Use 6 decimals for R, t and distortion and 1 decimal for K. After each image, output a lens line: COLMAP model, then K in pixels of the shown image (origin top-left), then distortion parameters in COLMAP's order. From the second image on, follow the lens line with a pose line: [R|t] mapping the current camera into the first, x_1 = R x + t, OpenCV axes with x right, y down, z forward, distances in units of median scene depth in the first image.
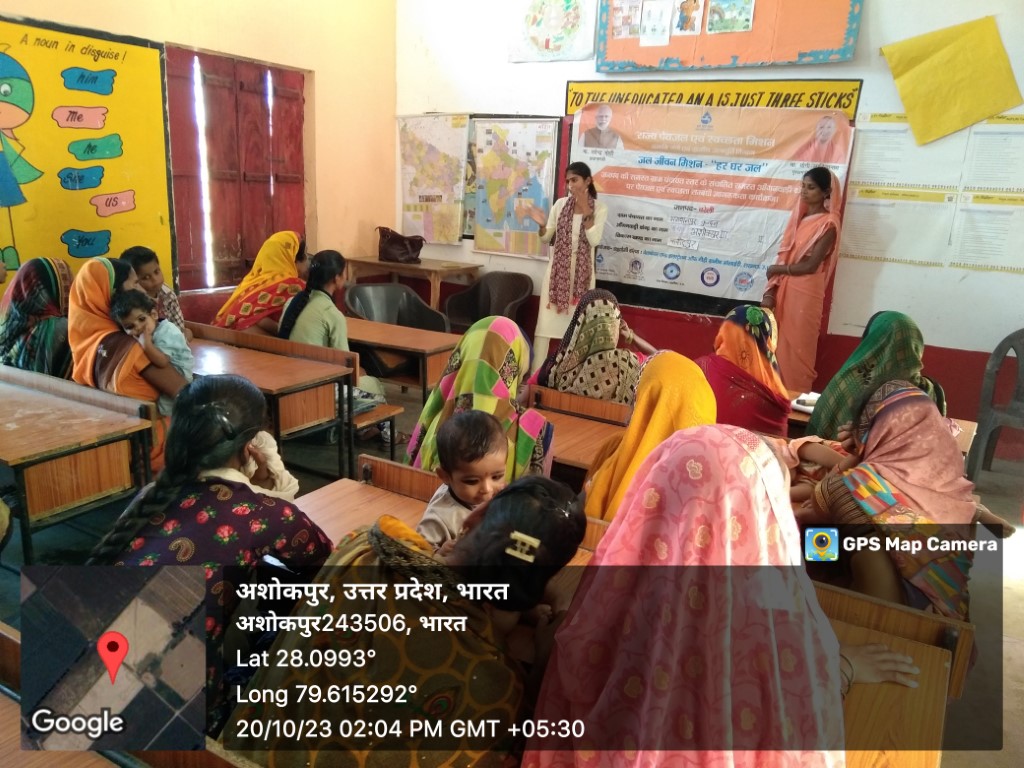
lens RADIAL K [[819.3, 0, 511.9], [0, 819.3, 386.3], [0, 0, 1]] dist [0.006742, 0.002103]
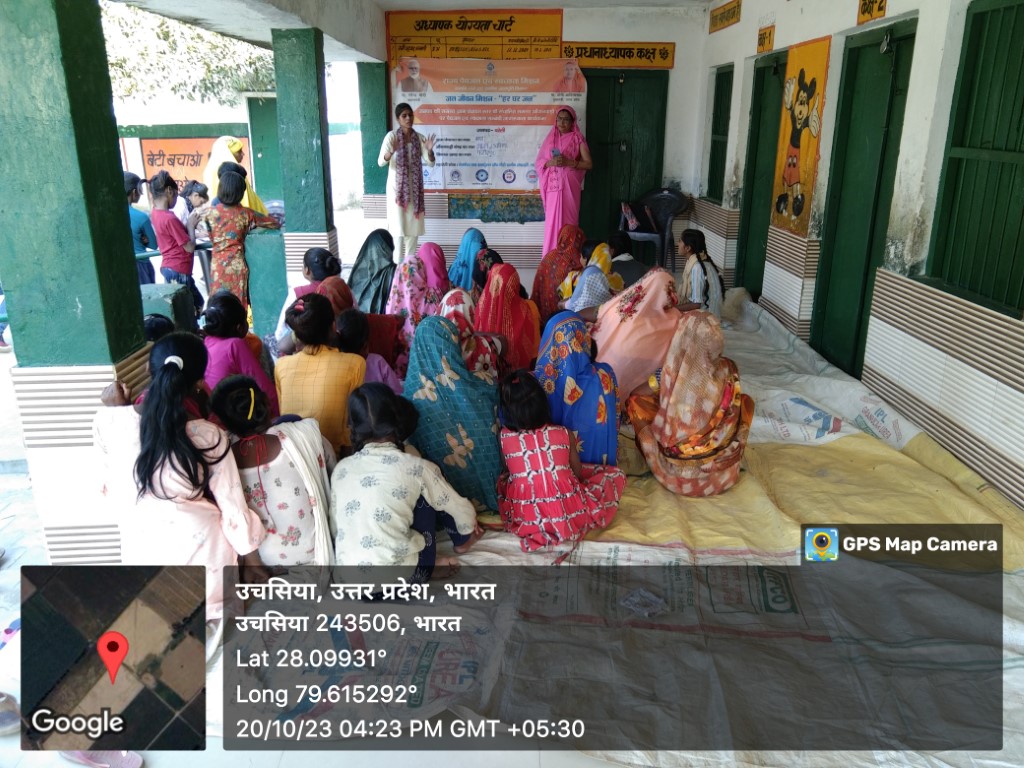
lens RADIAL K [[821.0, 0, 512.7], [0, 821.0, 384.5], [0, 0, 1]] dist [0.006991, 0.002688]
pose [[0.863945, -0.222096, 0.451965, -0.507282], [0.191732, 0.974967, 0.112597, 0.066882], [-0.465658, -0.010622, 0.884901, -0.314301]]
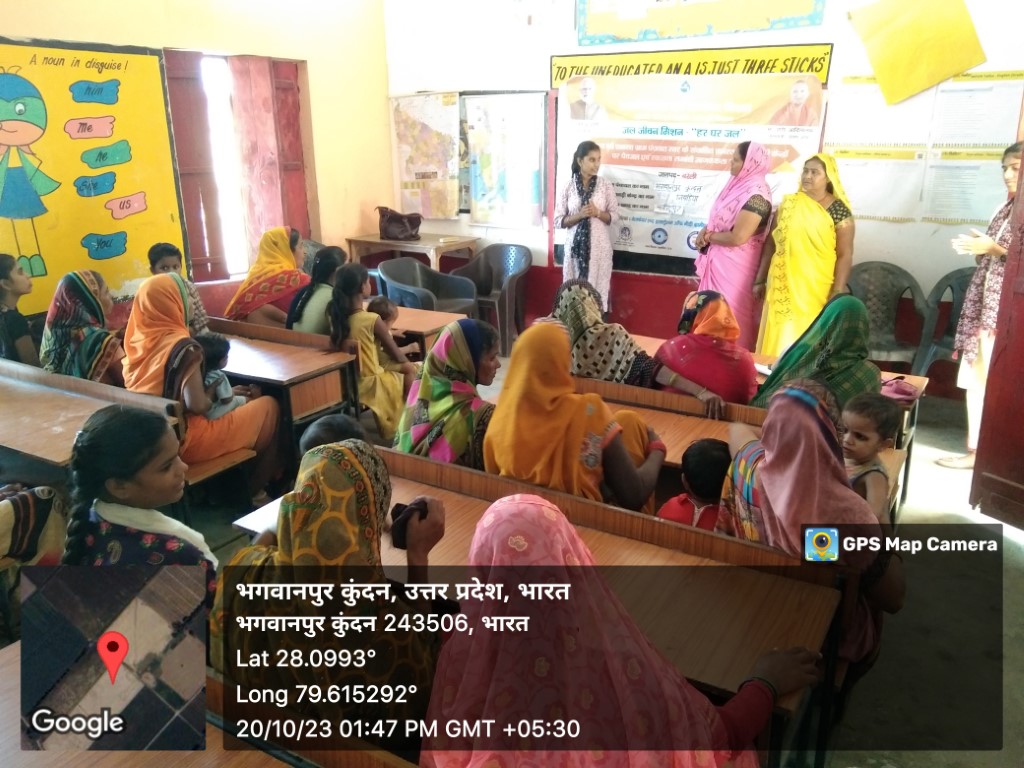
lens RADIAL K [[821.0, 0, 512.7], [0, 821.0, 384.5], [0, 0, 1]] dist [0.006991, 0.002688]
pose [[0.998462, -0.049816, -0.024335, 0.025721], [0.051117, 0.997114, 0.056138, -0.021667], [0.021468, -0.057296, 0.998126, -0.059586]]
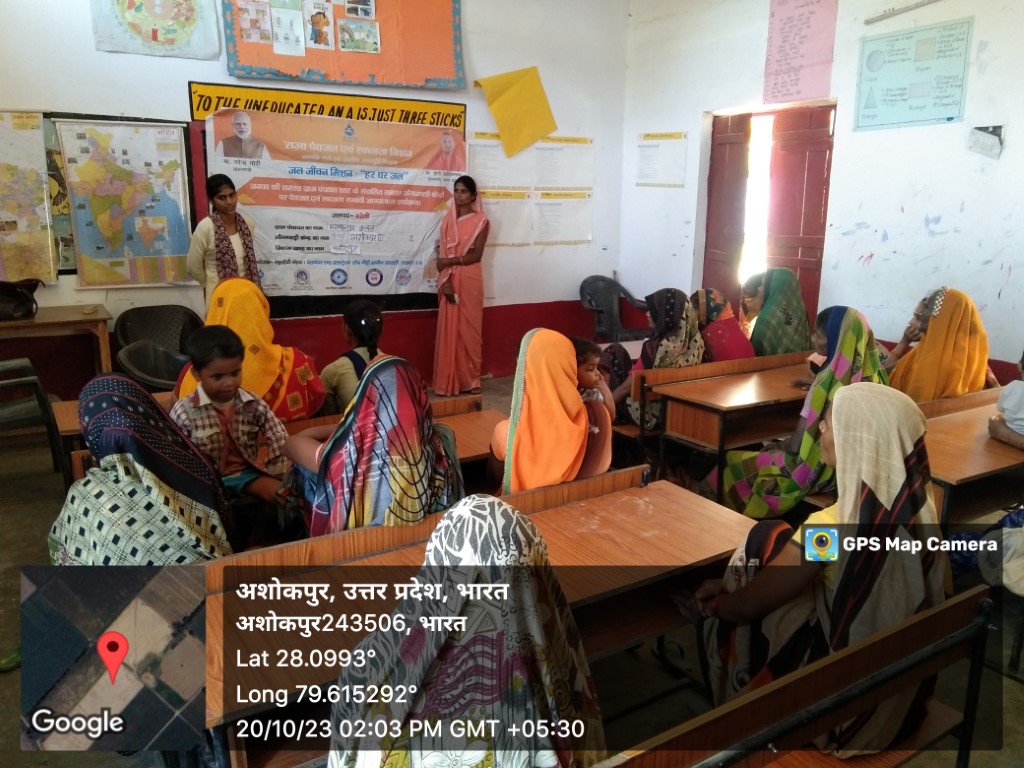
lens RADIAL K [[819.3, 0, 511.9], [0, 819.3, 386.3], [0, 0, 1]] dist [0.006742, 0.002103]
pose [[0.474341, -0.254256, 0.842825, -0.630185], [0.221182, 0.961095, 0.165454, -0.135104], [-0.852103, 0.107936, 0.512123, 0.307676]]
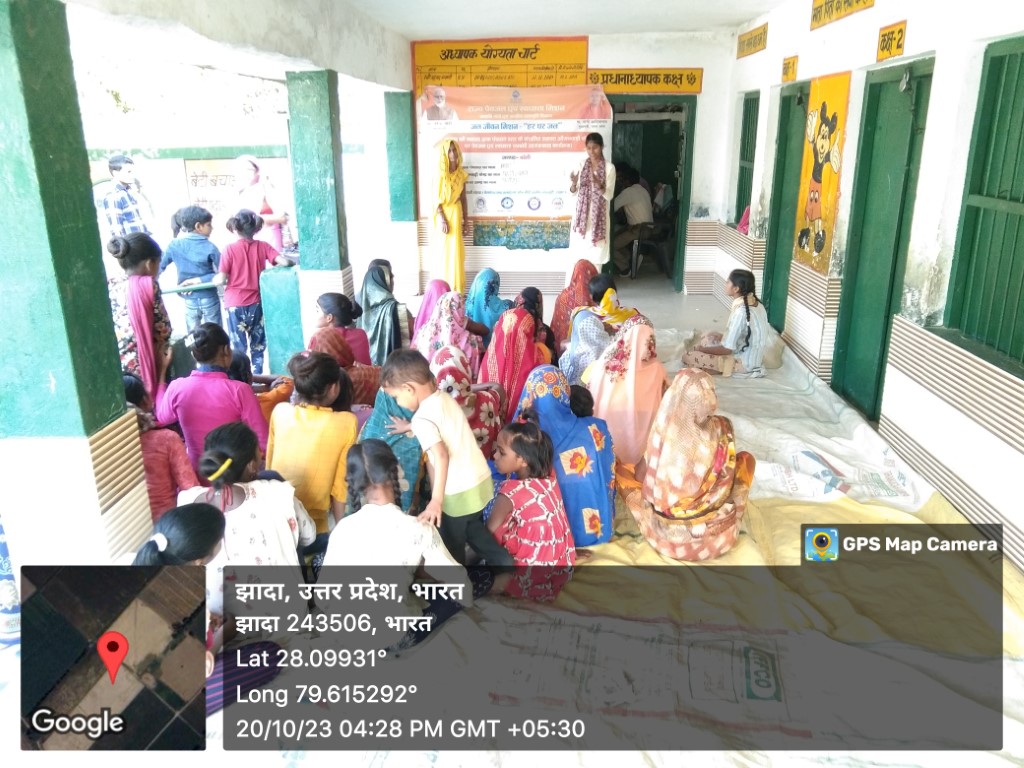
lens RADIAL K [[818.0, 0, 513.0], [0, 818.0, 385.8], [0, 0, 1]] dist [0.004992, 0.000118]
pose [[0.889449, -0.212944, 0.404396, -0.457845], [0.190384, 0.977030, 0.095736, 0.038629], [-0.415494, -0.008162, 0.909559, -0.320209]]
